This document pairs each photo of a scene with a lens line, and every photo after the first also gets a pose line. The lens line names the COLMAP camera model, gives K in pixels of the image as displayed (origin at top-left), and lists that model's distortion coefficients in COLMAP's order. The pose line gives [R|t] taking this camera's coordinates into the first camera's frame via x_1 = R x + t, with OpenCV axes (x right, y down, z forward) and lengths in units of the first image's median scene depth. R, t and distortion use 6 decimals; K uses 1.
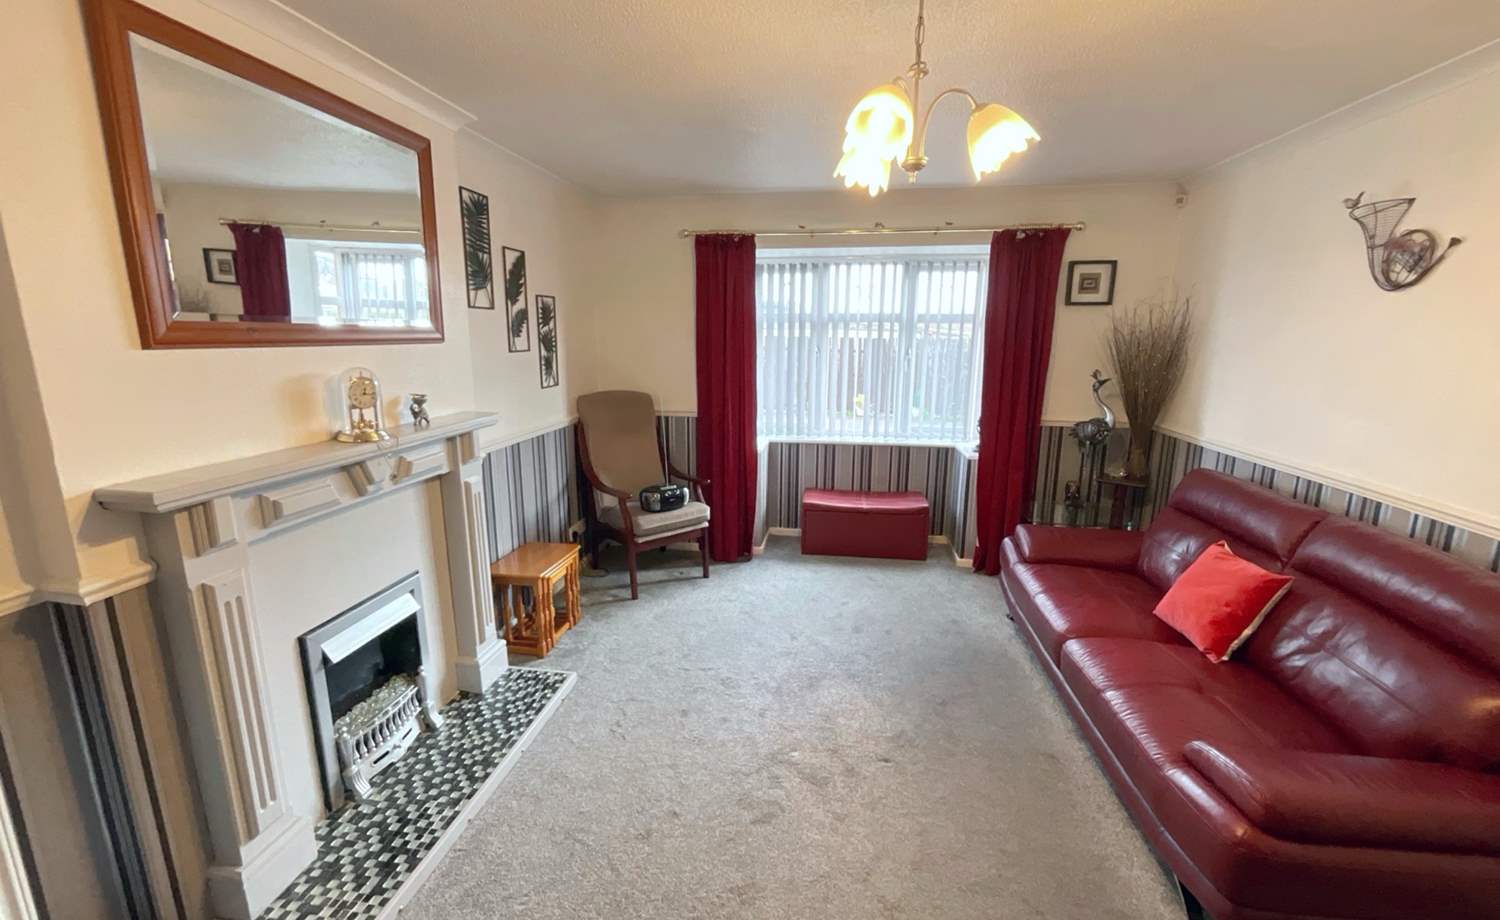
lens RADIAL K [[606.9, 0, 750.0], [0, 606.9, 460.0], [0, 0, 1]] dist [-0.001597, 0.000047]
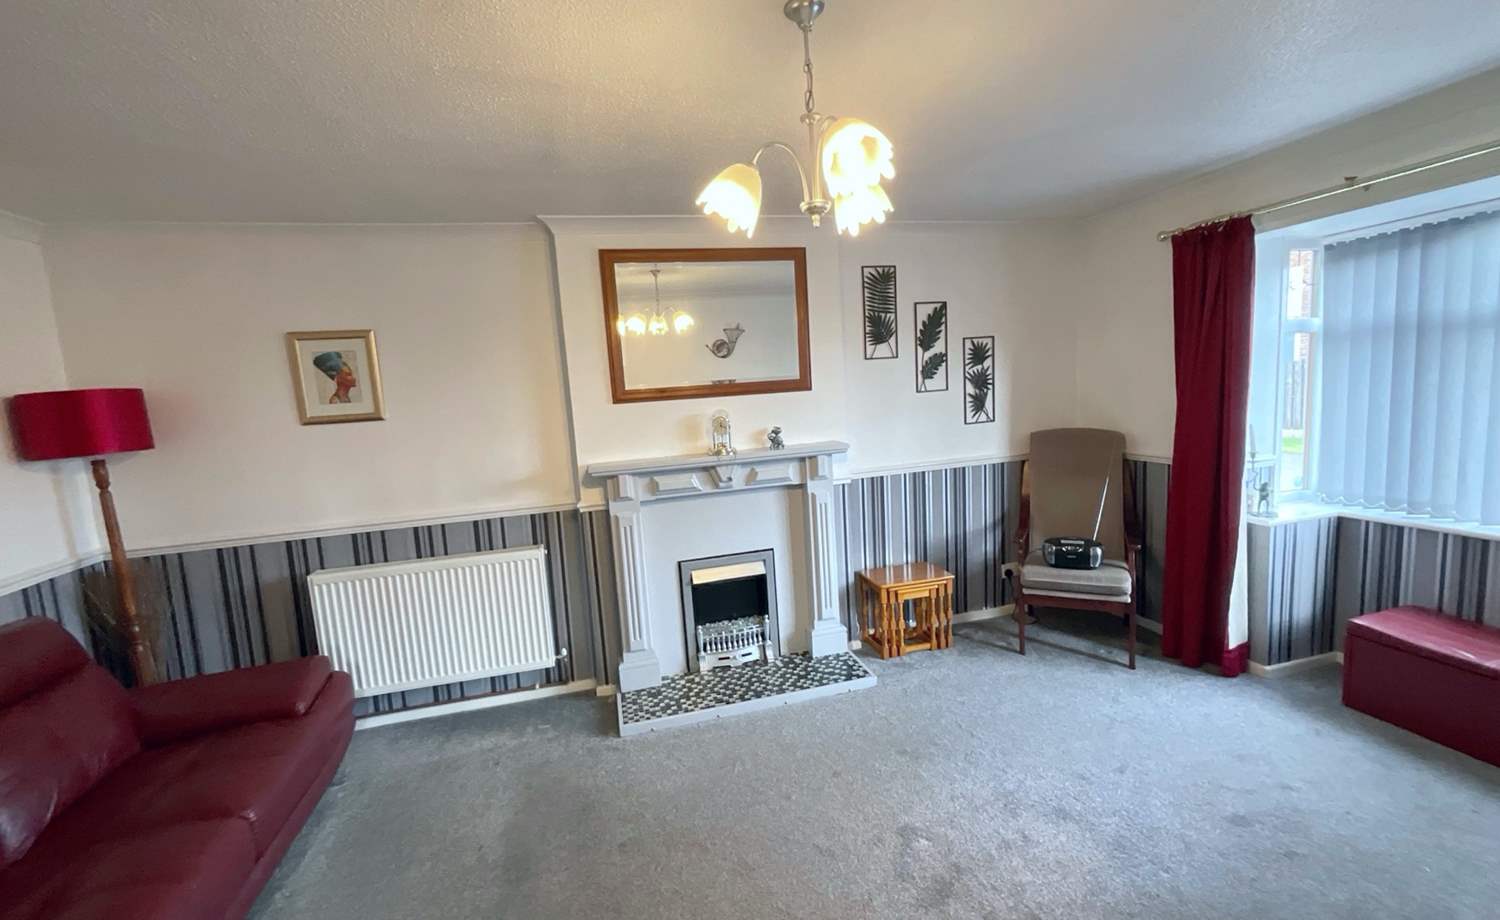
lens RADIAL K [[606.9, 0, 750.0], [0, 606.9, 460.0], [0, 0, 1]] dist [-0.001597, 0.000047]
pose [[0.389912, 0.078948, -0.917462, 0.481973], [-0.121188, 0.992052, 0.033863, -0.044913], [0.912843, 0.097982, 0.396380, 0.235552]]
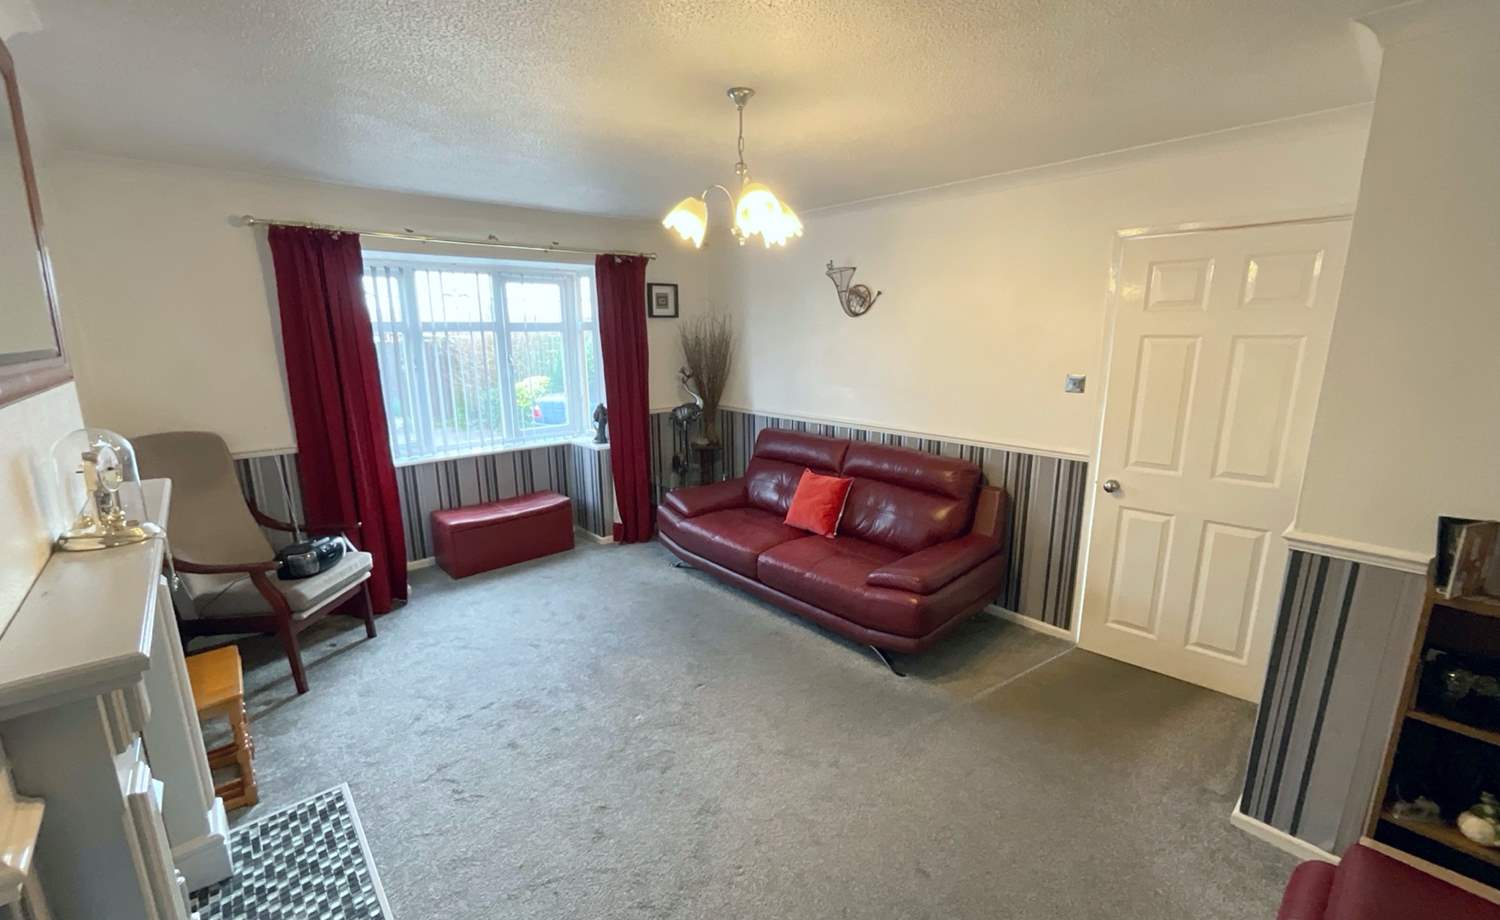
lens RADIAL K [[606.9, 0, 750.0], [0, 606.9, 460.0], [0, 0, 1]] dist [-0.001597, 0.000047]
pose [[0.634299, -0.170117, 0.754138, -0.370958], [0.168463, 0.982462, 0.079929, -0.030502], [-0.754509, 0.076345, 0.651833, 0.040253]]
